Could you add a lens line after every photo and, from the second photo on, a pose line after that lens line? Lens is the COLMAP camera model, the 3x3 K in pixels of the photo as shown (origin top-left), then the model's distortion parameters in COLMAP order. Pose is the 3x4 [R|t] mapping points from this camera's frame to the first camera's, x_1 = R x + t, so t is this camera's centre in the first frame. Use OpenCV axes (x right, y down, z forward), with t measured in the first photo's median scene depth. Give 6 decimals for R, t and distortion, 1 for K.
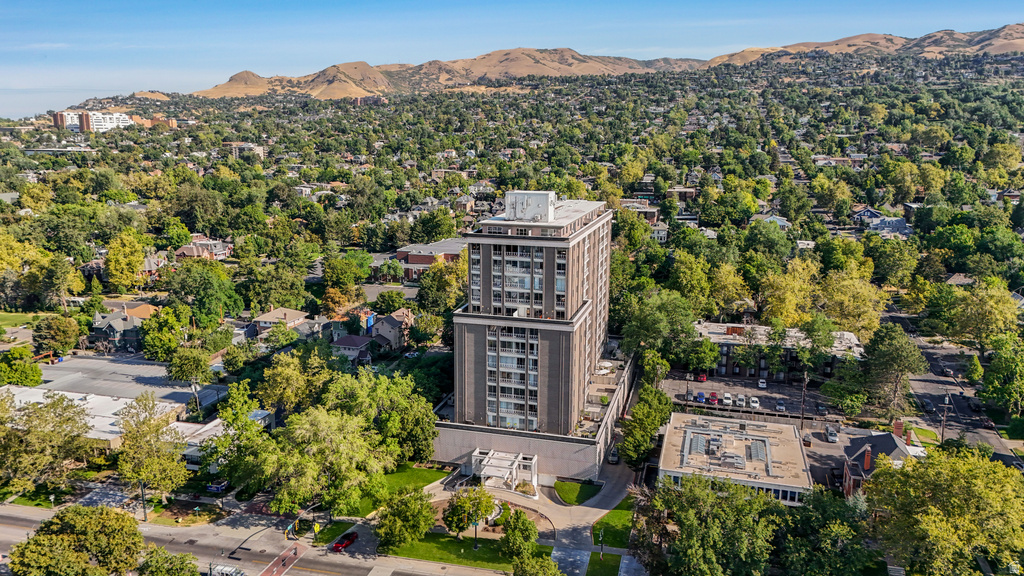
lens RADIAL K [[747.3, 0, 512.0], [0, 747.3, 288.0], [0, 0, 1]] dist [0.083042, -0.084127]
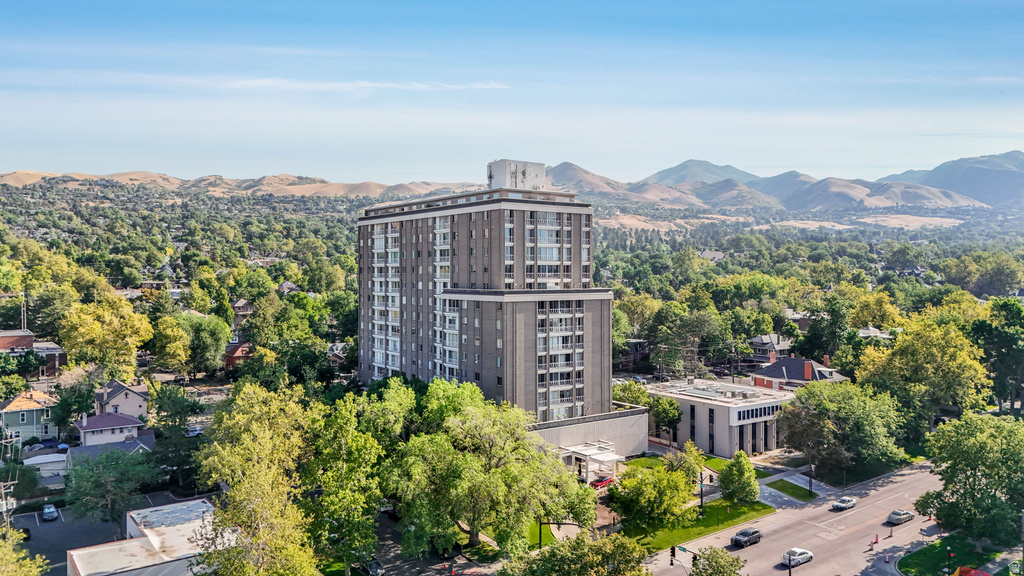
lens RADIAL K [[752.7, 0, 512.0], [0, 752.7, 288.0], [0, 0, 1]] dist [0.060027, -0.044725]
pose [[0.616403, -0.021430, 0.787140, -0.359930], [0.164225, 0.981146, -0.101892, 0.057879], [-0.770116, 0.192074, 0.608300, 0.240771]]
